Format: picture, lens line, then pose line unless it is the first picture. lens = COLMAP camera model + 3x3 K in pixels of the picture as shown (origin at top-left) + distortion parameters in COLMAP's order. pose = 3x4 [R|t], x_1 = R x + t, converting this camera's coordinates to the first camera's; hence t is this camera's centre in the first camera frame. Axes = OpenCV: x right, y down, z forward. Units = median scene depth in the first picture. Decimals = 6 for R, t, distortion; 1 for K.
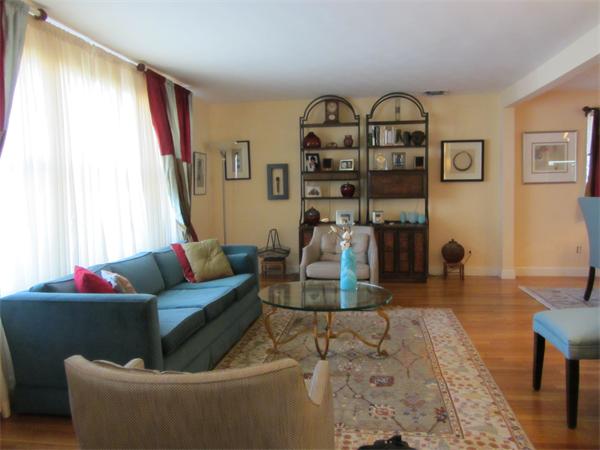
lens RADIAL K [[501.2, 0, 300.6], [0, 501.2, 226.9], [0, 0, 1]] dist [-0.040848, 0.024563]
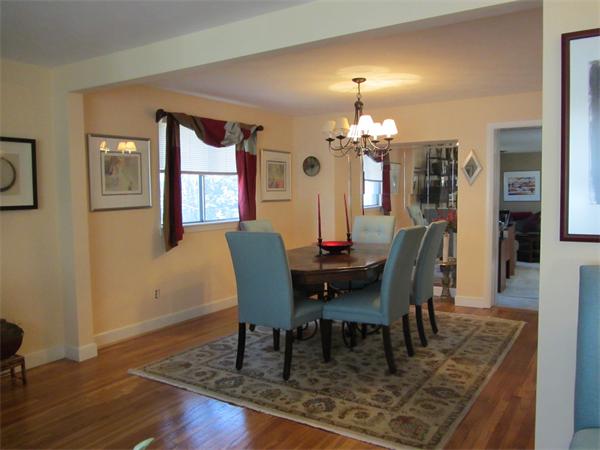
lens RADIAL K [[501.2, 0, 298.7], [0, 501.2, 222.7], [0, 0, 1]] dist [-0.040848, 0.024563]
pose [[0.428647, -0.049145, 0.902135, -0.049367], [0.077282, 0.996854, 0.017585, -0.080143], [-0.900161, 0.062181, 0.431096, 0.602155]]
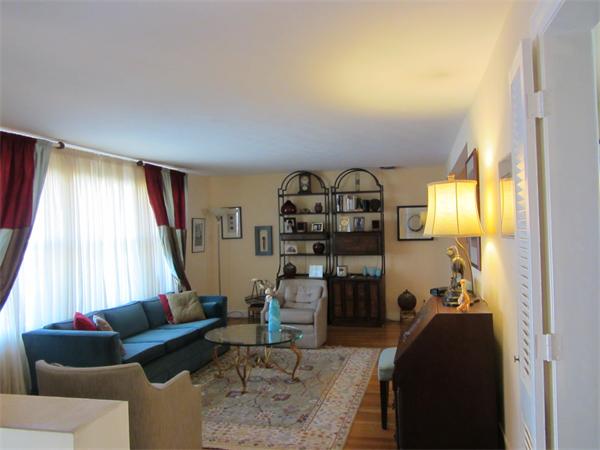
lens RADIAL K [[501.2, 0, 301.2], [0, 501.2, 224.5], [0, 0, 1]] dist [-0.040848, 0.024563]
pose [[0.995377, -0.006988, -0.095785, 0.222253], [-0.001397, 0.996190, -0.087194, -0.032823], [0.096030, 0.086925, 0.991576, -0.265001]]
